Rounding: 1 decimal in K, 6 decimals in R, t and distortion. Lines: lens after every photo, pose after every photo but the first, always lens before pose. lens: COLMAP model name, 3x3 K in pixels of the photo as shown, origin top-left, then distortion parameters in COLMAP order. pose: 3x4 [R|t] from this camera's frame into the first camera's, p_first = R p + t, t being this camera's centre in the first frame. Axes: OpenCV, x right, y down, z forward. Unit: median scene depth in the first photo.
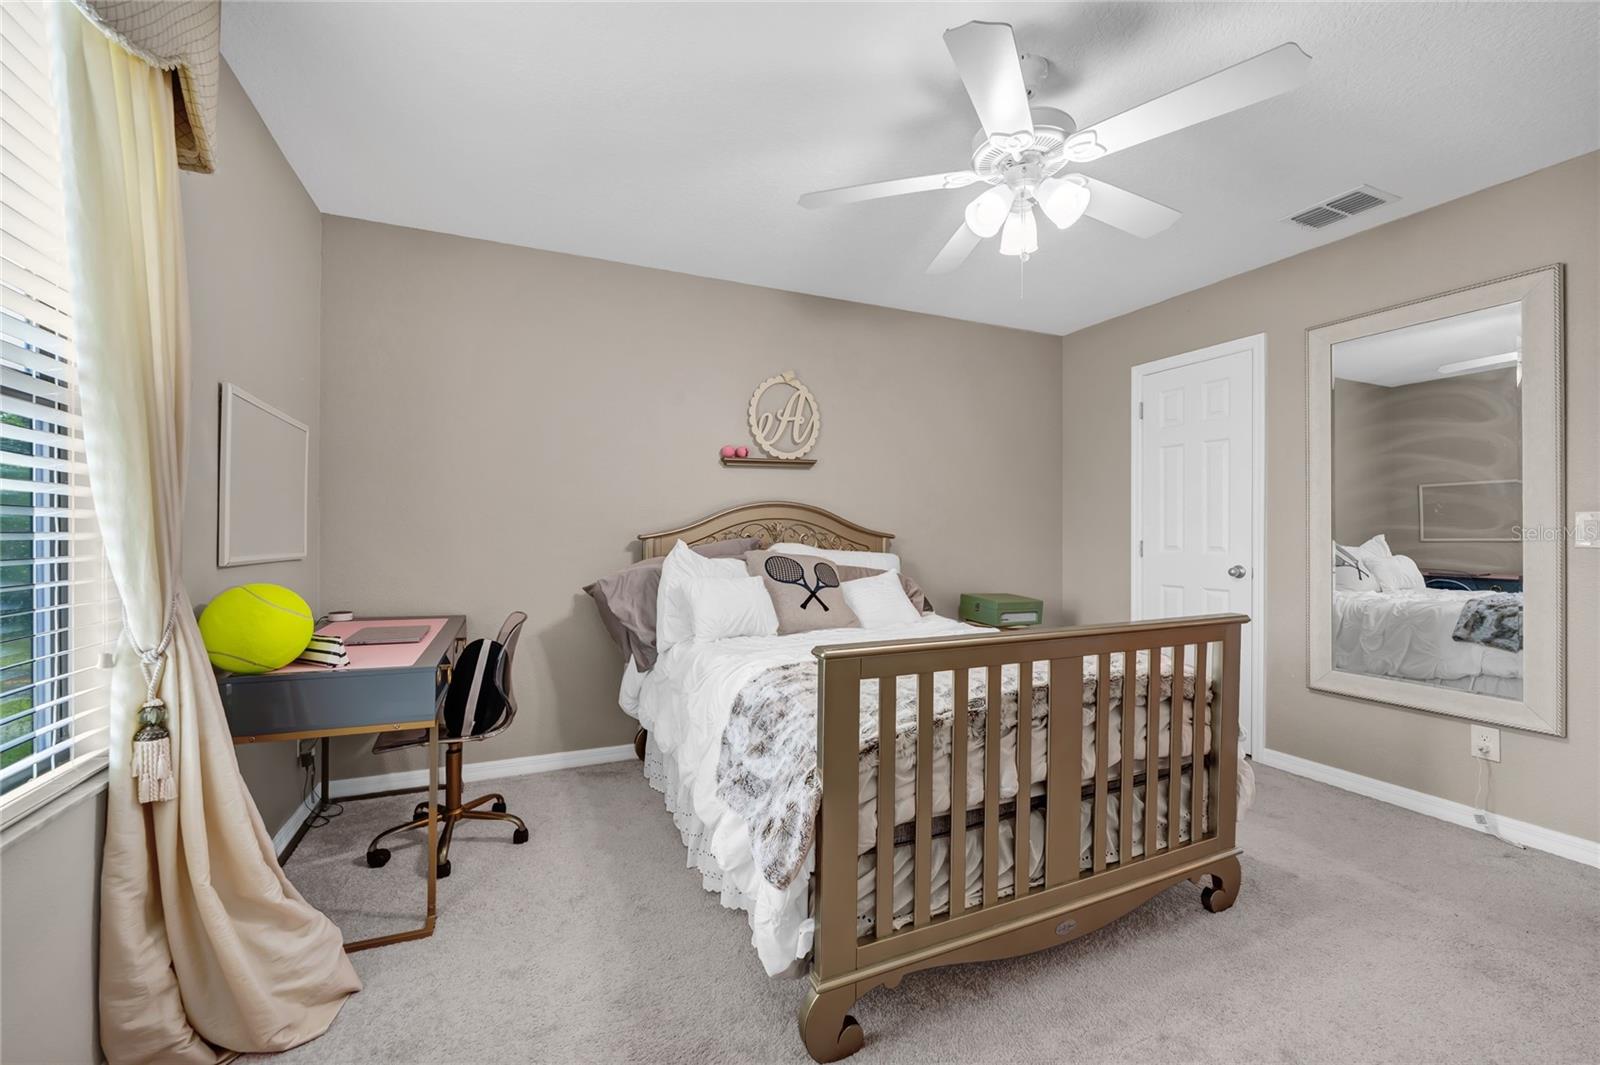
lens RADIAL K [[639.8, 0, 800.0], [0, 639.8, 532.5], [0, 0, 1]] dist [0.000412, -0.000028]
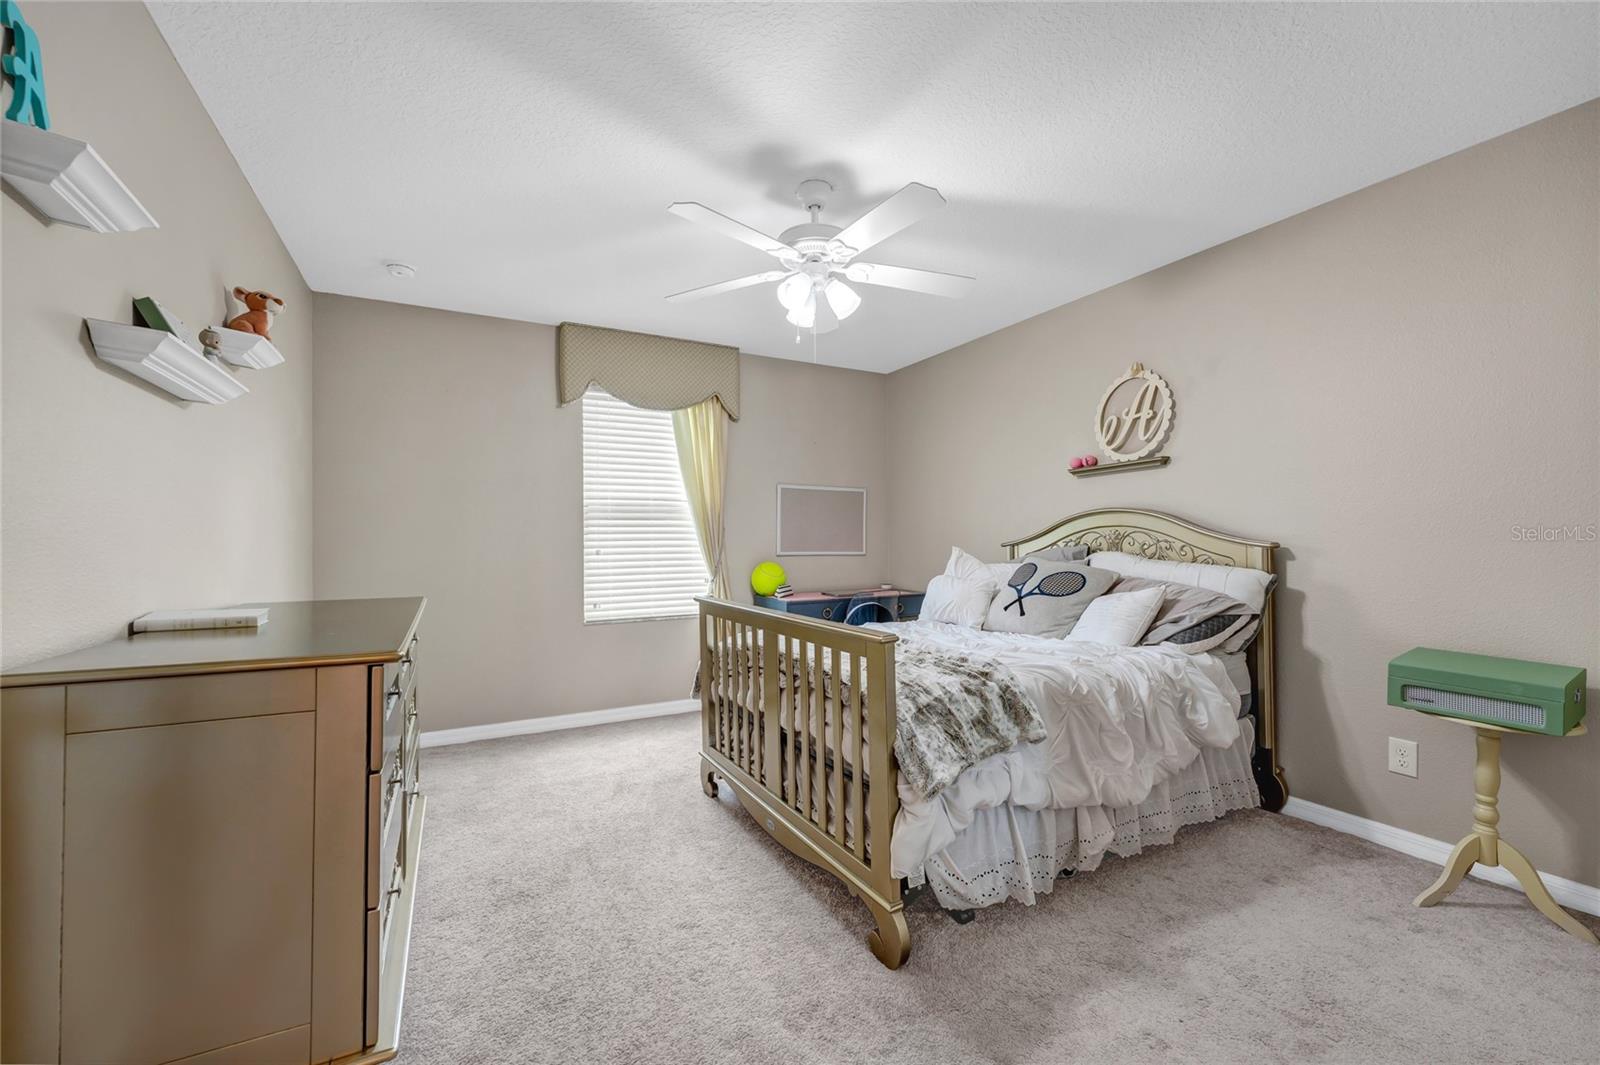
lens RADIAL K [[639.8, 0, 800.0], [0, 639.8, 532.5], [0, 0, 1]] dist [0.000412, -0.000028]
pose [[0.073603, -0.018885, -0.997109, 0.871516], [0.008869, 0.999794, -0.018281, 0.001438], [0.997248, -0.007498, 0.073755, 0.459028]]
